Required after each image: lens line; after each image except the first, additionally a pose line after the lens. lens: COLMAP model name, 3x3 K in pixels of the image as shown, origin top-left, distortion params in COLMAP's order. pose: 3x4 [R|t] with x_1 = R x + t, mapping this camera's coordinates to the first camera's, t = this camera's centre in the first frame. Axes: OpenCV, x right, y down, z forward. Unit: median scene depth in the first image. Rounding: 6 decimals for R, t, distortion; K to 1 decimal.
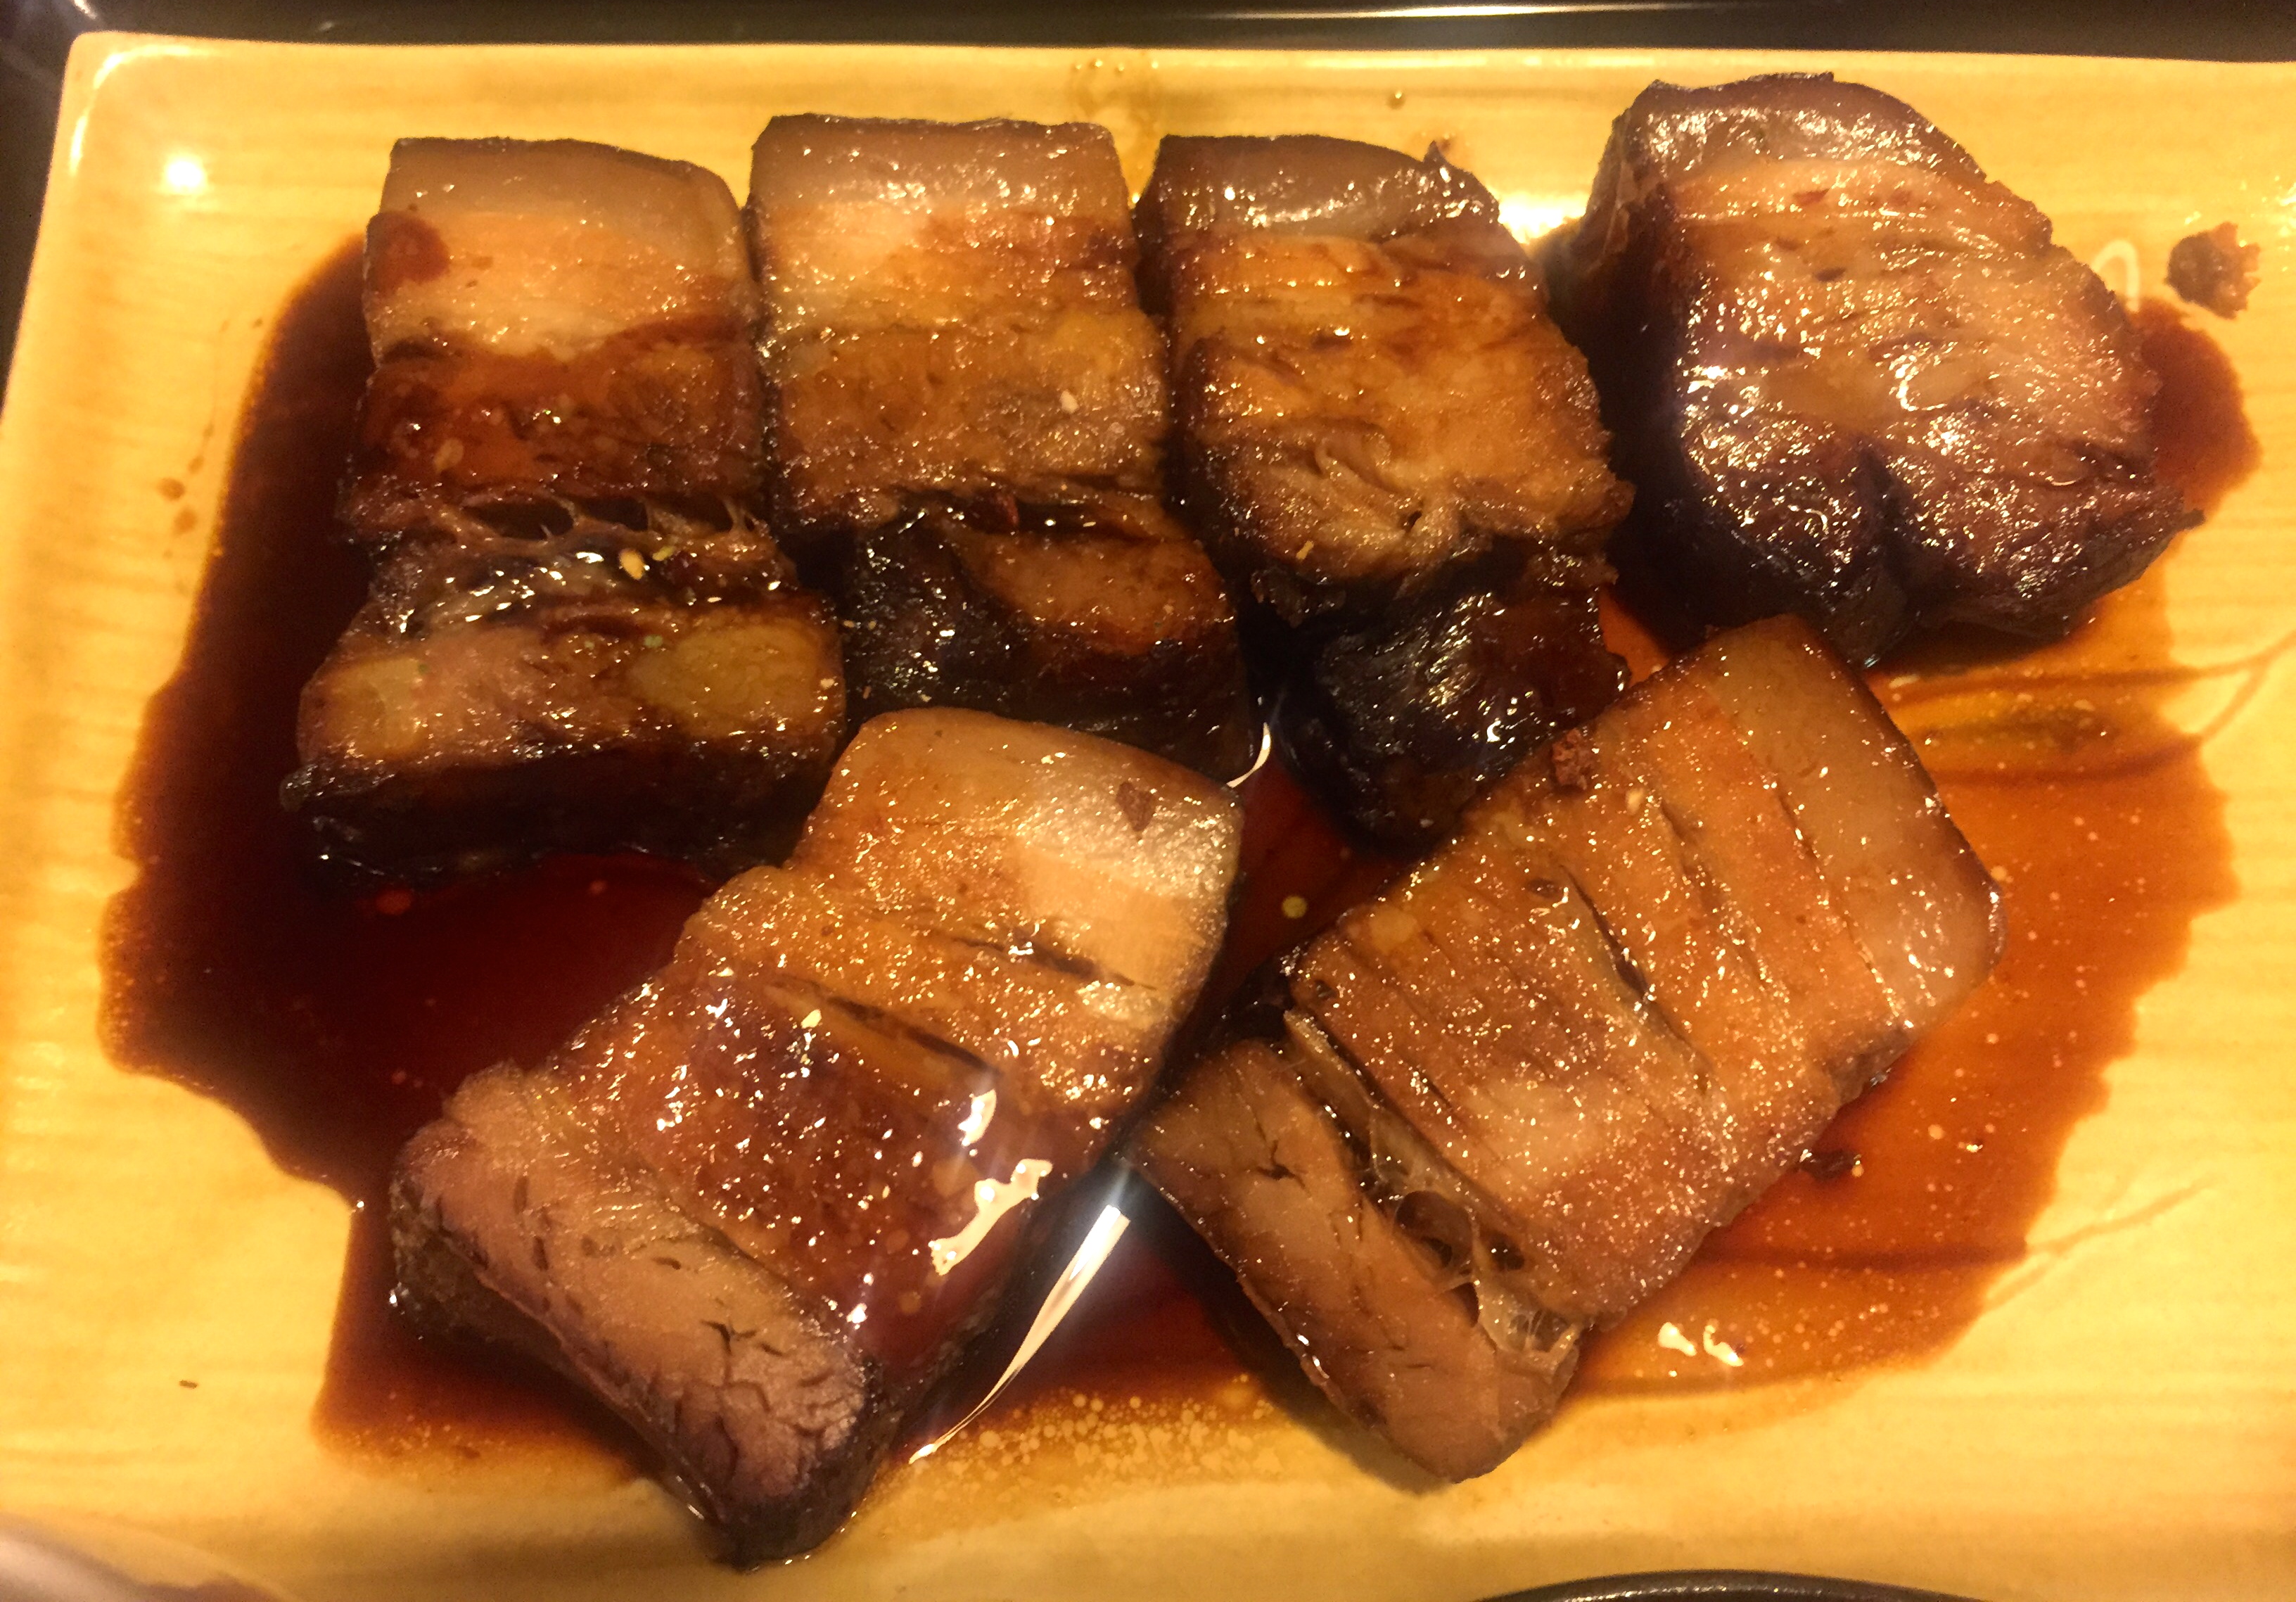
lens RADIAL K [[2245.4, 0, 1145.6], [0, 2245.4, 801.6], [0, 0, 1]] dist [-0.009989, 0.000000]
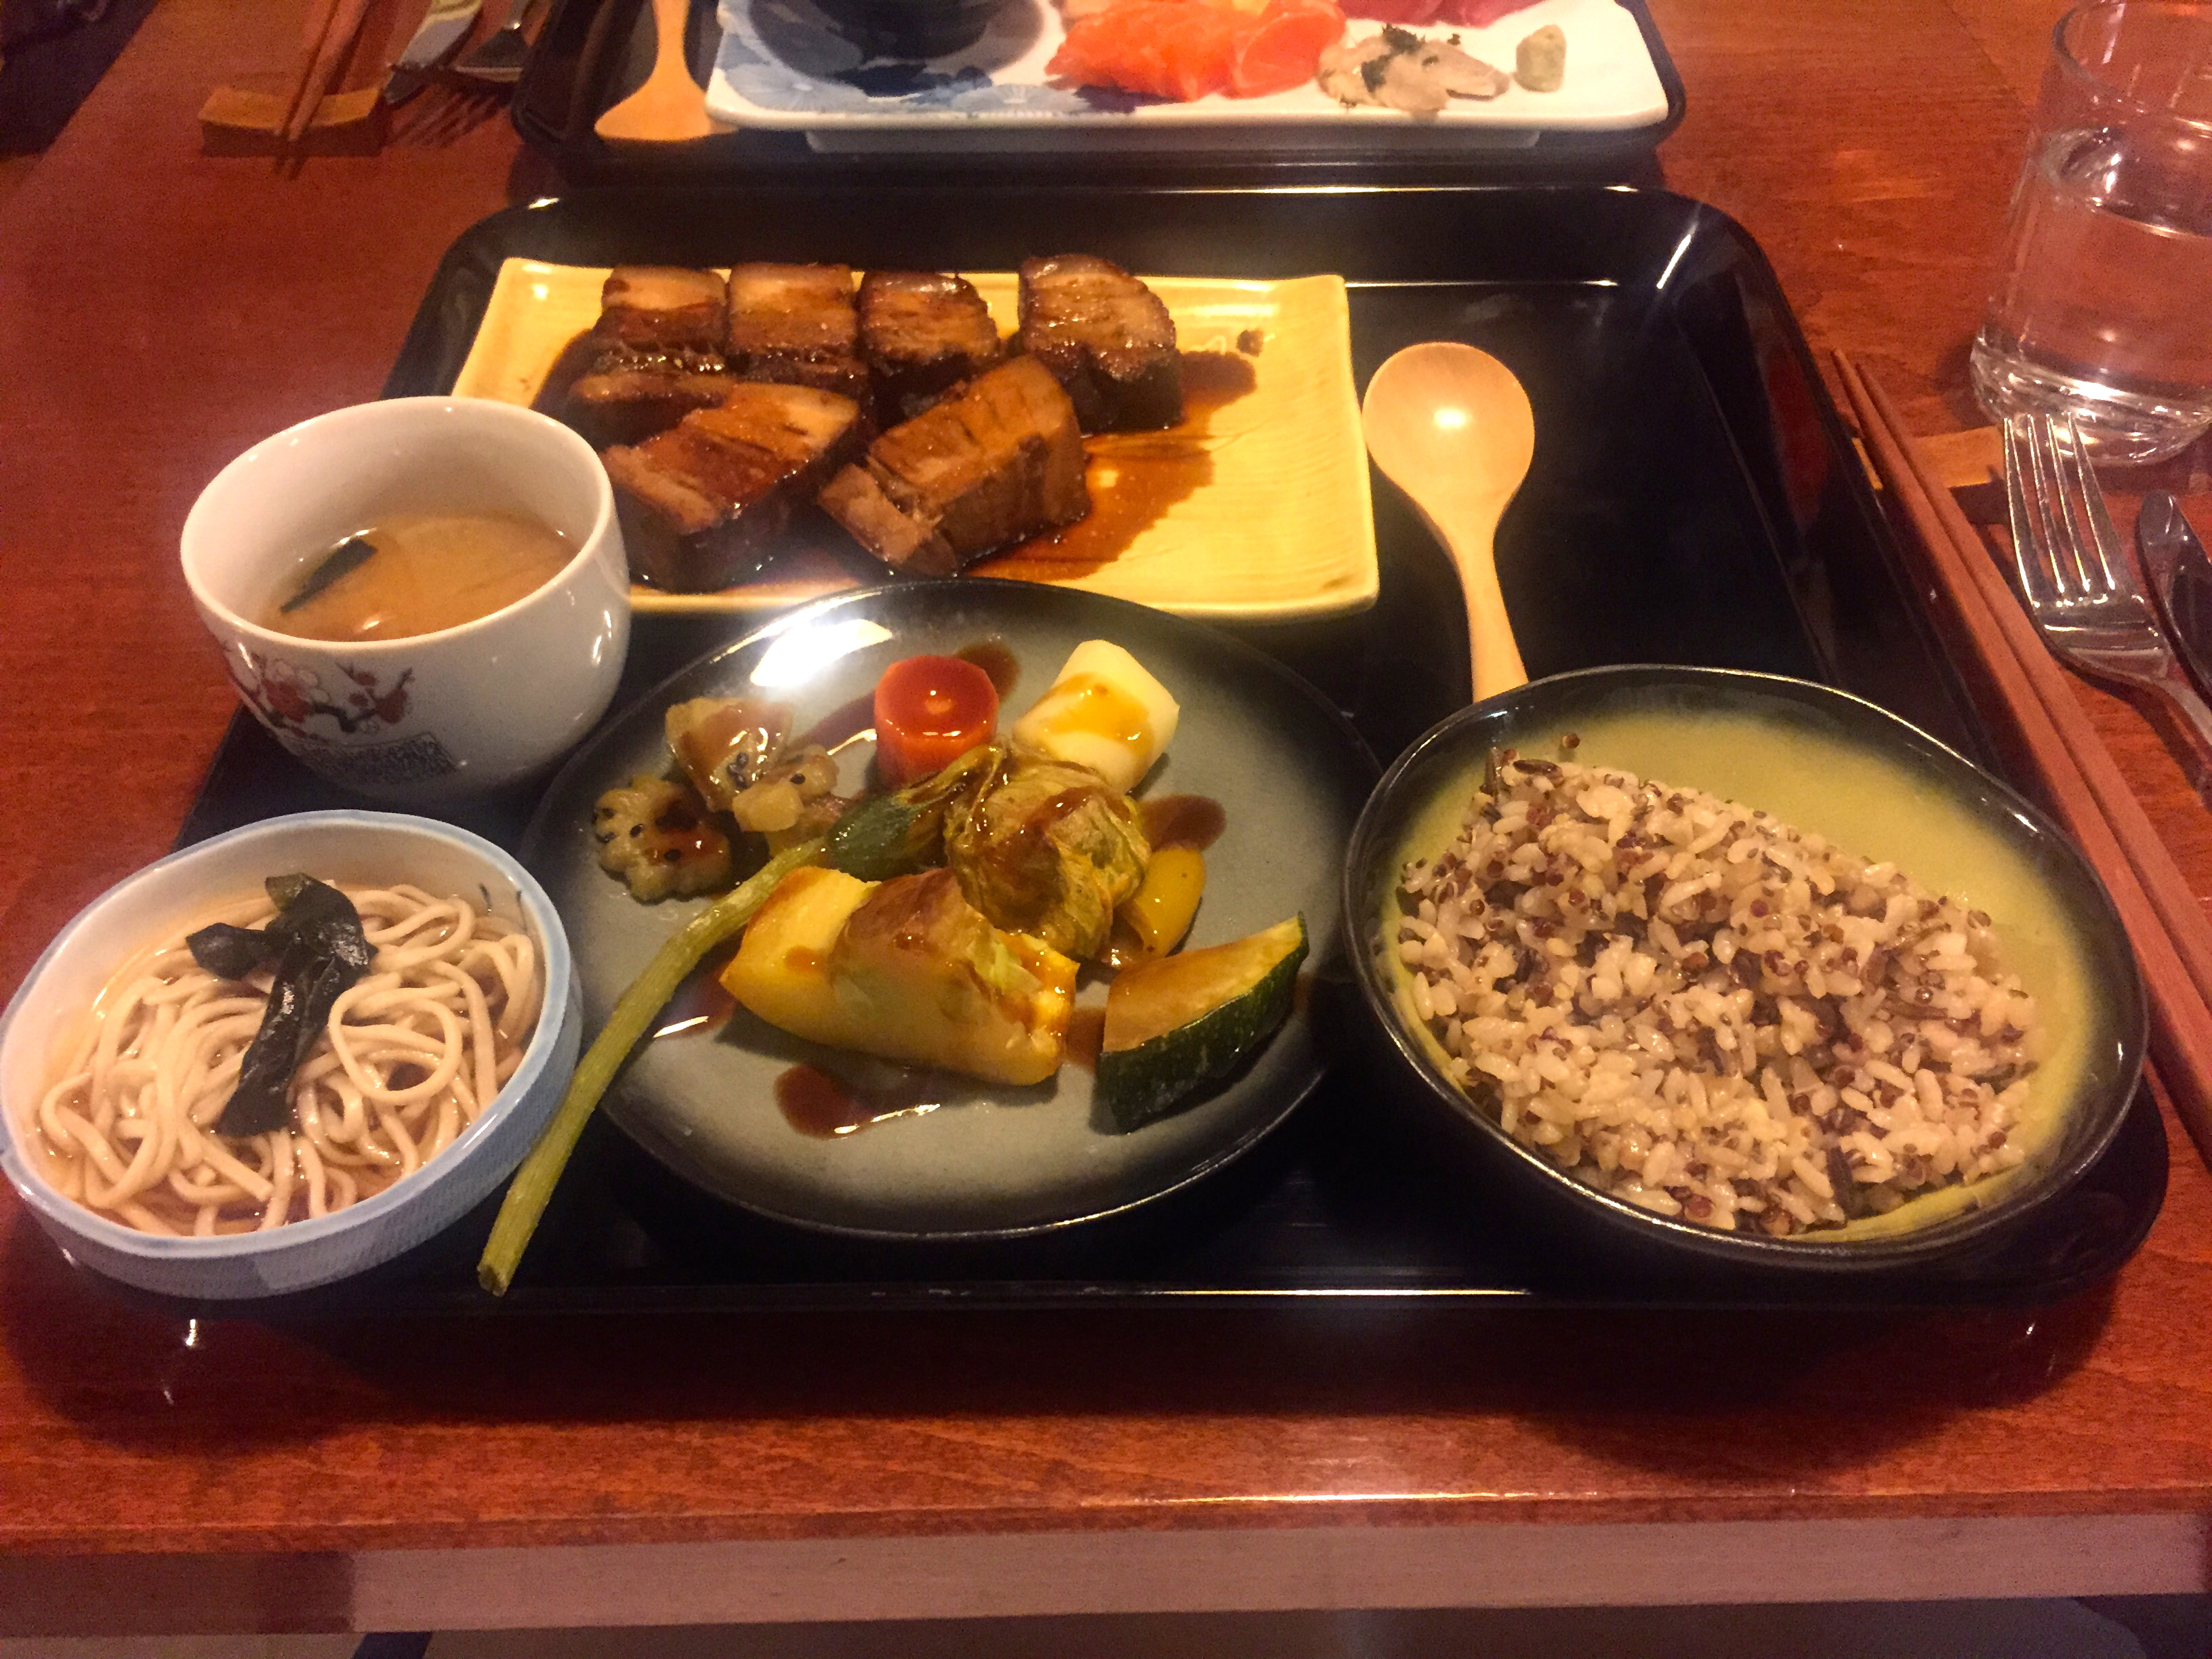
lens RADIAL K [[1915.2, 0, 1093.8], [0, 1915.2, 842.9], [0, 0, 1]] dist [0.060361, -0.043016]
pose [[0.999126, 0.016687, -0.038312, 0.451463], [-0.028645, 0.941016, -0.337147, 1.377693], [0.030426, 0.337950, 0.940672, -1.245489]]
